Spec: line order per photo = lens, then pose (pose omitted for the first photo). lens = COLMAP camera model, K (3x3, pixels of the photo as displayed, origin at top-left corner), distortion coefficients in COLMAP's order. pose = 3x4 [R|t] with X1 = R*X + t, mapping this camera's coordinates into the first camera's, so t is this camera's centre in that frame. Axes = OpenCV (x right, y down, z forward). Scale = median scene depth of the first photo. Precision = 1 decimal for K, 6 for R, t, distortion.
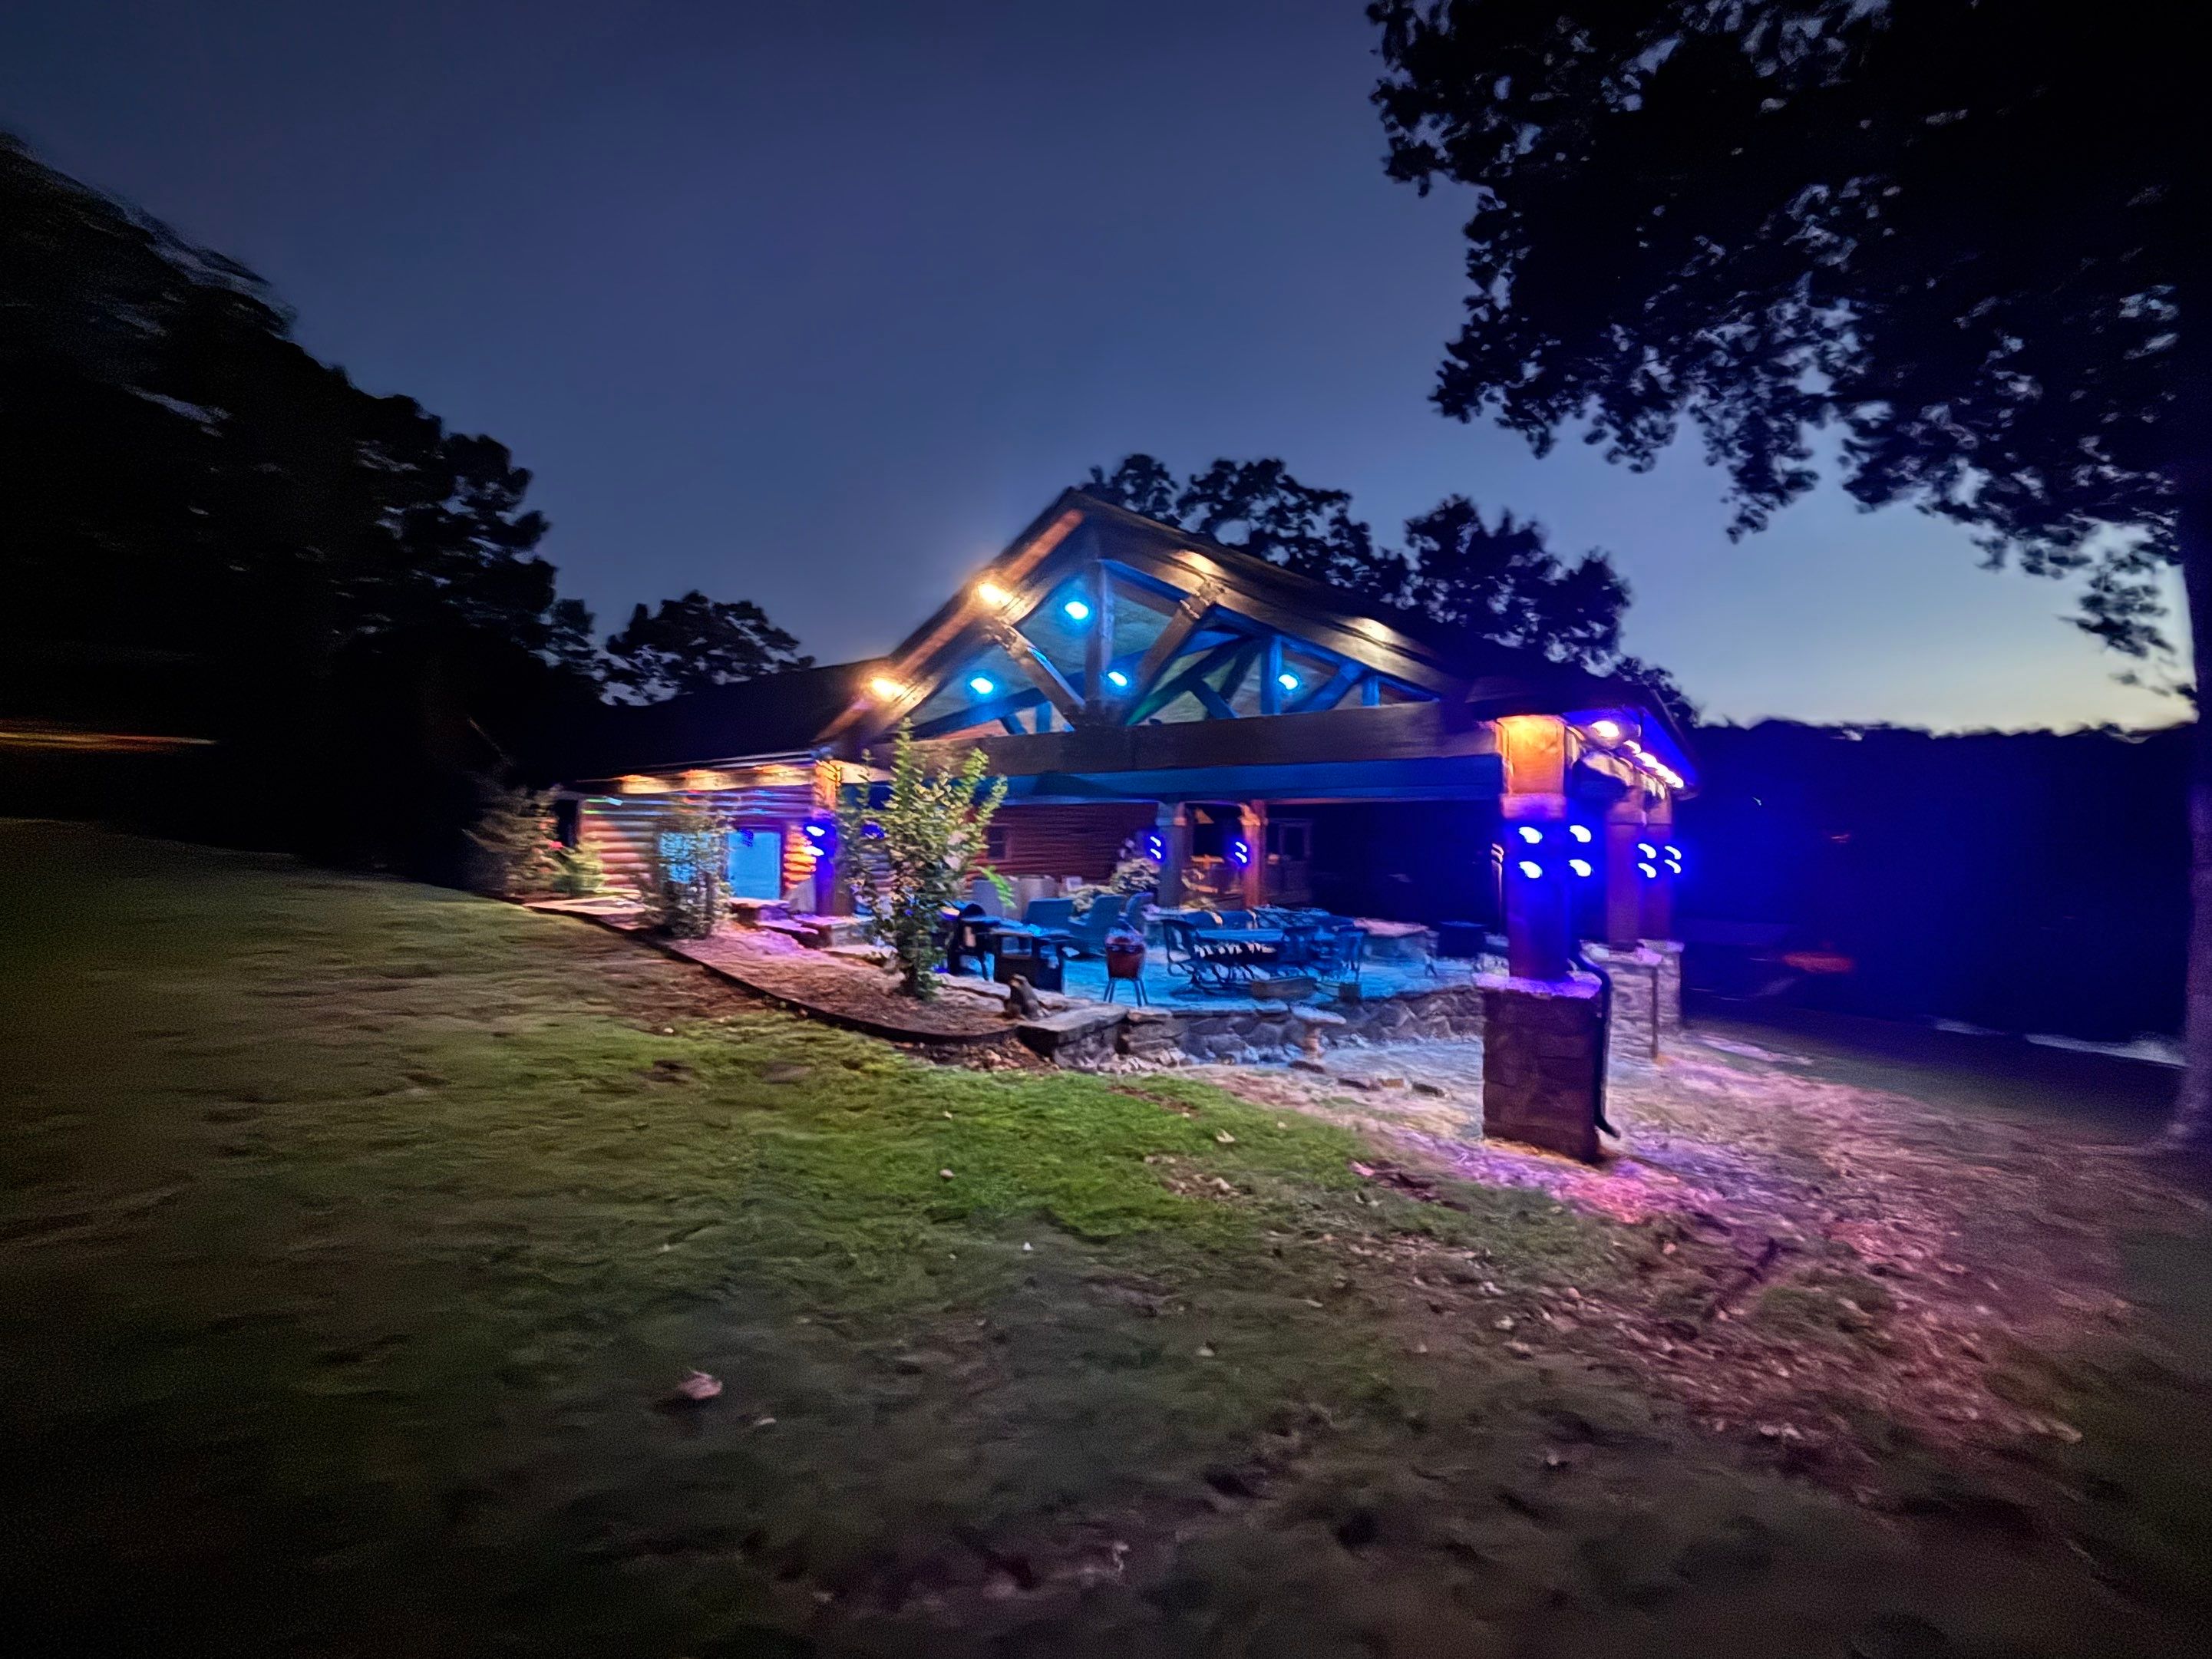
lens RADIAL K [[886.6, 0, 1106.0], [0, 886.6, 829.5], [0, 0, 1]] dist [0.009765, -0.008260]
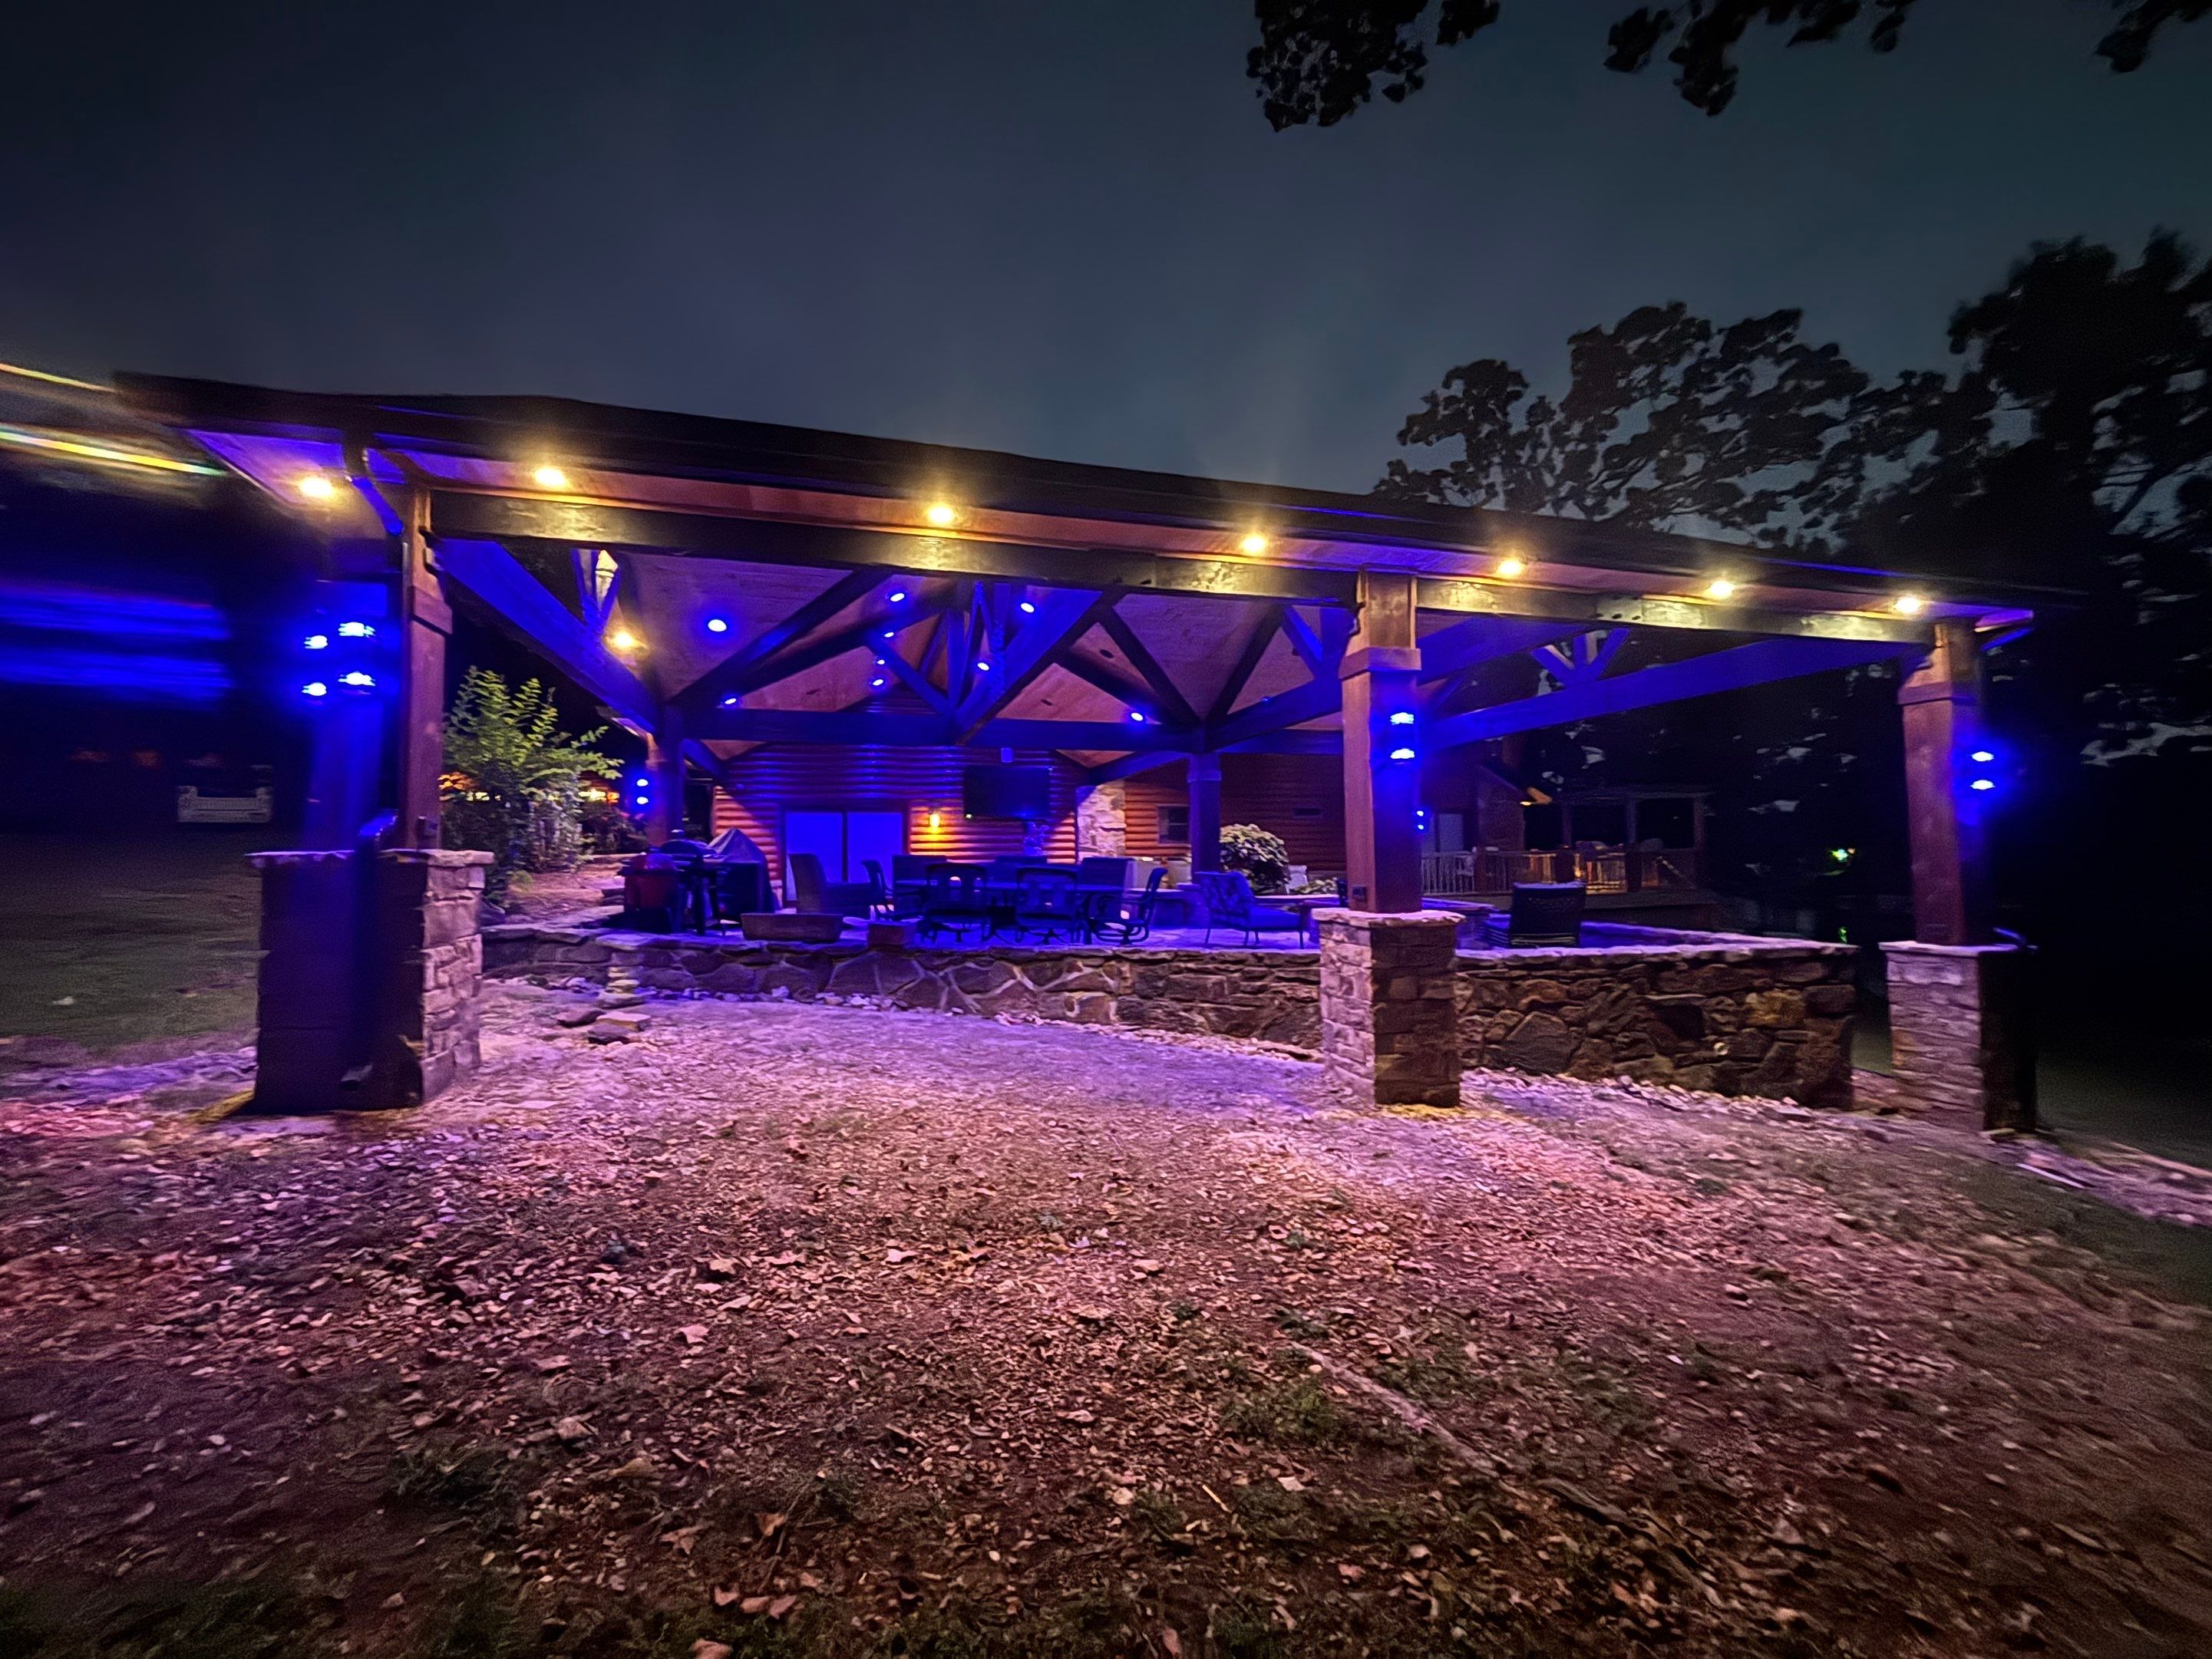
lens RADIAL K [[886.6, 0, 1106.0], [0, 886.6, 829.5], [0, 0, 1]] dist [0.009765, -0.008260]
pose [[0.787842, -0.031985, -0.615047, 0.263175], [0.009690, 0.999171, -0.039549, 0.037571], [0.615802, 0.025199, 0.787498, 0.158404]]
